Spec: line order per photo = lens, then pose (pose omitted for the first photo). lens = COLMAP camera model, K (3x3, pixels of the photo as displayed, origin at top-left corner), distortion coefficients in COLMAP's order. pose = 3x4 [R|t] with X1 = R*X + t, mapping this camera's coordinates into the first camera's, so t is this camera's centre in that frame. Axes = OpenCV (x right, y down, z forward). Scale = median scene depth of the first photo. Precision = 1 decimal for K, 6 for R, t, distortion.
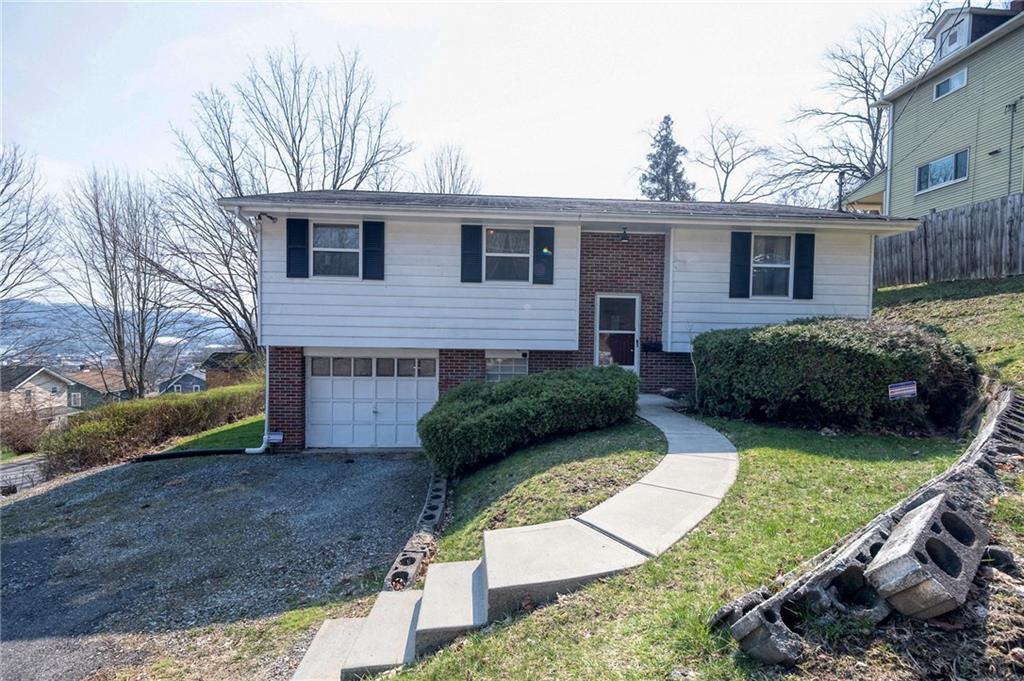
lens RADIAL K [[410.8, 0, 520.5], [0, 410.8, 347.5], [0, 0, 1]] dist [0.008292, -0.000624]
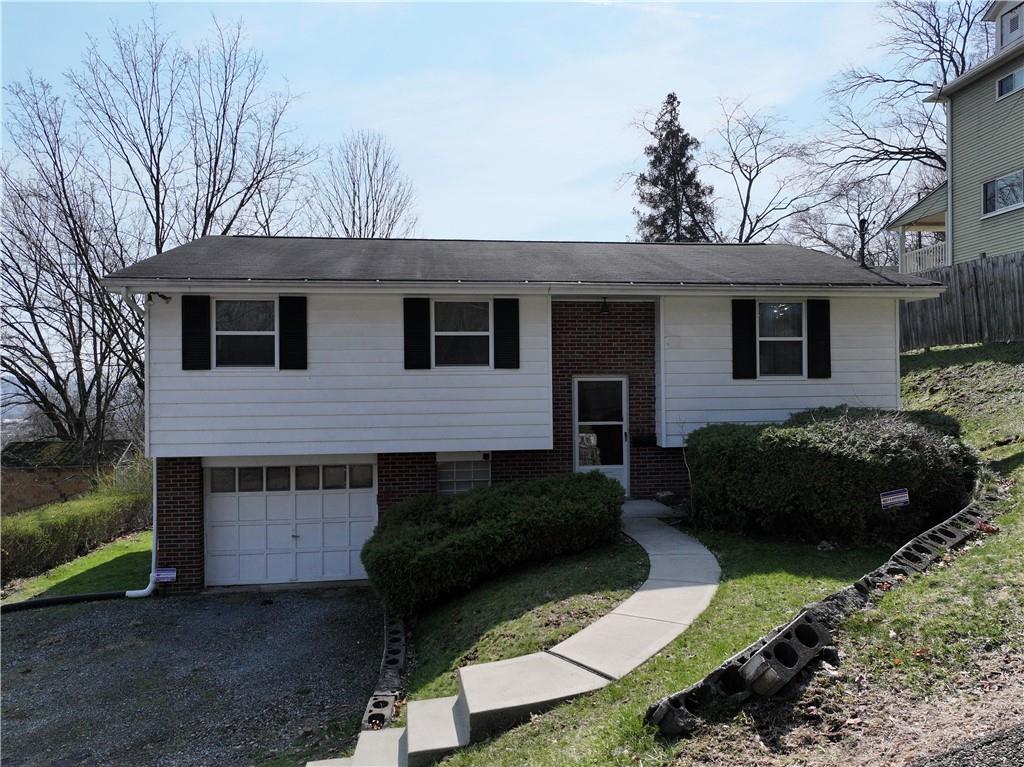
lens RADIAL K [[724.8, 0, 512.6], [0, 724.8, 350.5], [0, 0, 1]] dist [-0.002628, 0.012841]
pose [[0.997514, -0.024103, 0.066222, -0.029869], [0.026571, 0.998975, -0.036646, -0.149472], [-0.065271, 0.038315, 0.997132, -0.455918]]
